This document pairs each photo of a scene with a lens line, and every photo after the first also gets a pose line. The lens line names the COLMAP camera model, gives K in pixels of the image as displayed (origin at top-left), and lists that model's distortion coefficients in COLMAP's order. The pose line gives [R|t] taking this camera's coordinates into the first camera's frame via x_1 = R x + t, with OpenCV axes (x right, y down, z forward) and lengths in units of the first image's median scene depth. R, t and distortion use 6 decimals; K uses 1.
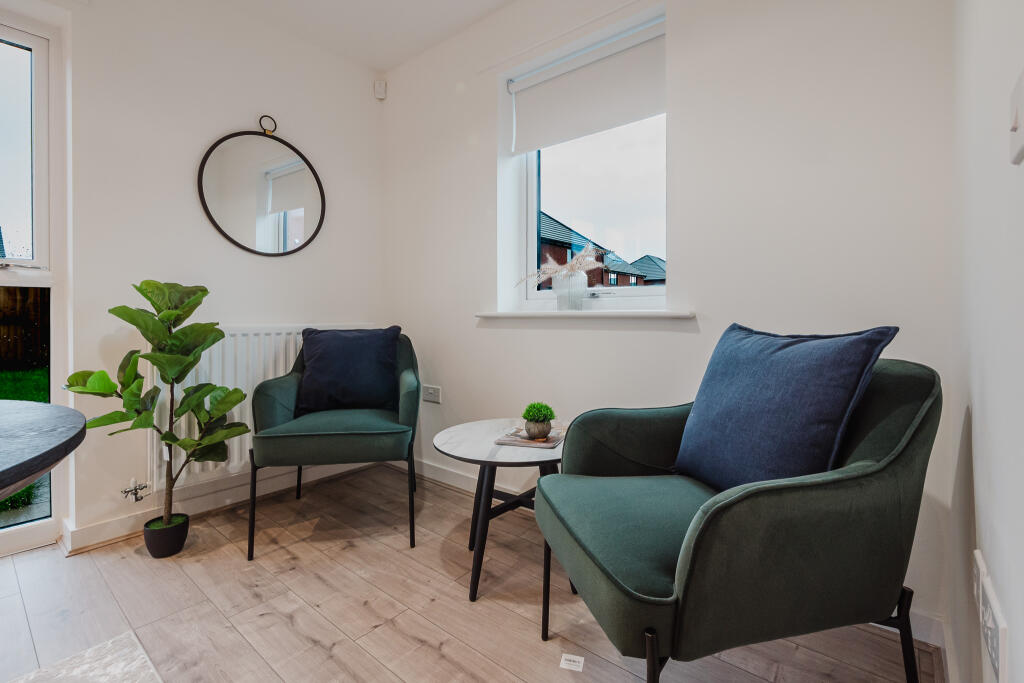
lens RADIAL K [[464.9, 0, 510.6], [0, 464.9, 335.0], [0, 0, 1]] dist [0.005022, 0.000462]
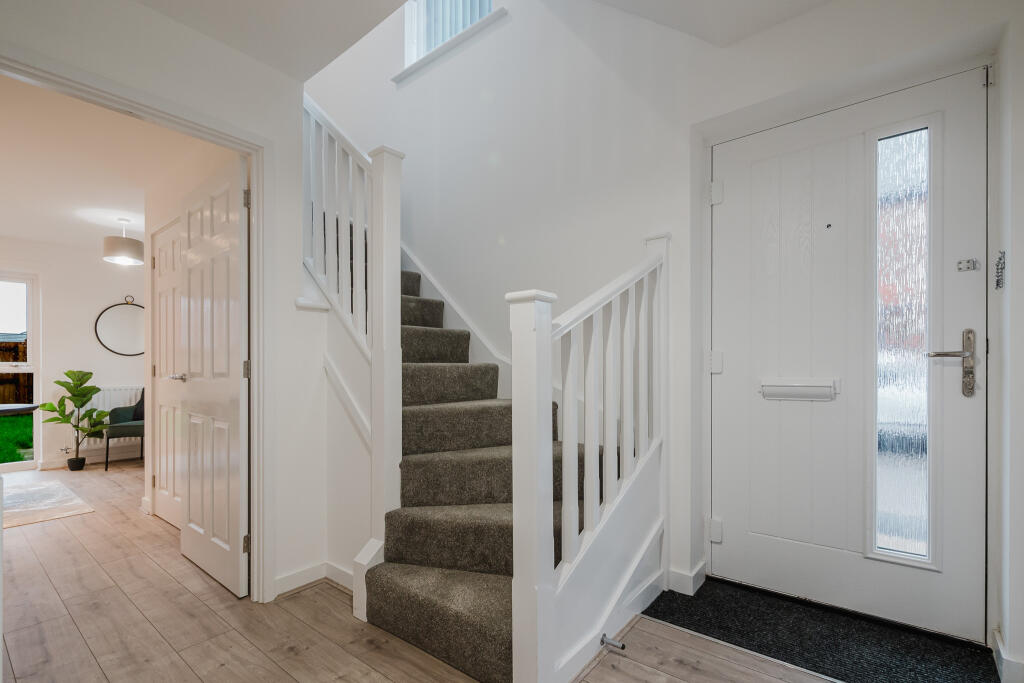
lens RADIAL K [[464.9, 0, 515.1], [0, 464.9, 370.9], [0, 0, 1]] dist [0.005022, 0.000462]
pose [[0.999729, -0.006869, 0.022262, 1.750908], [0.007220, 0.999850, -0.015728, -0.050961], [-0.022151, 0.015885, 0.999628, -1.776745]]
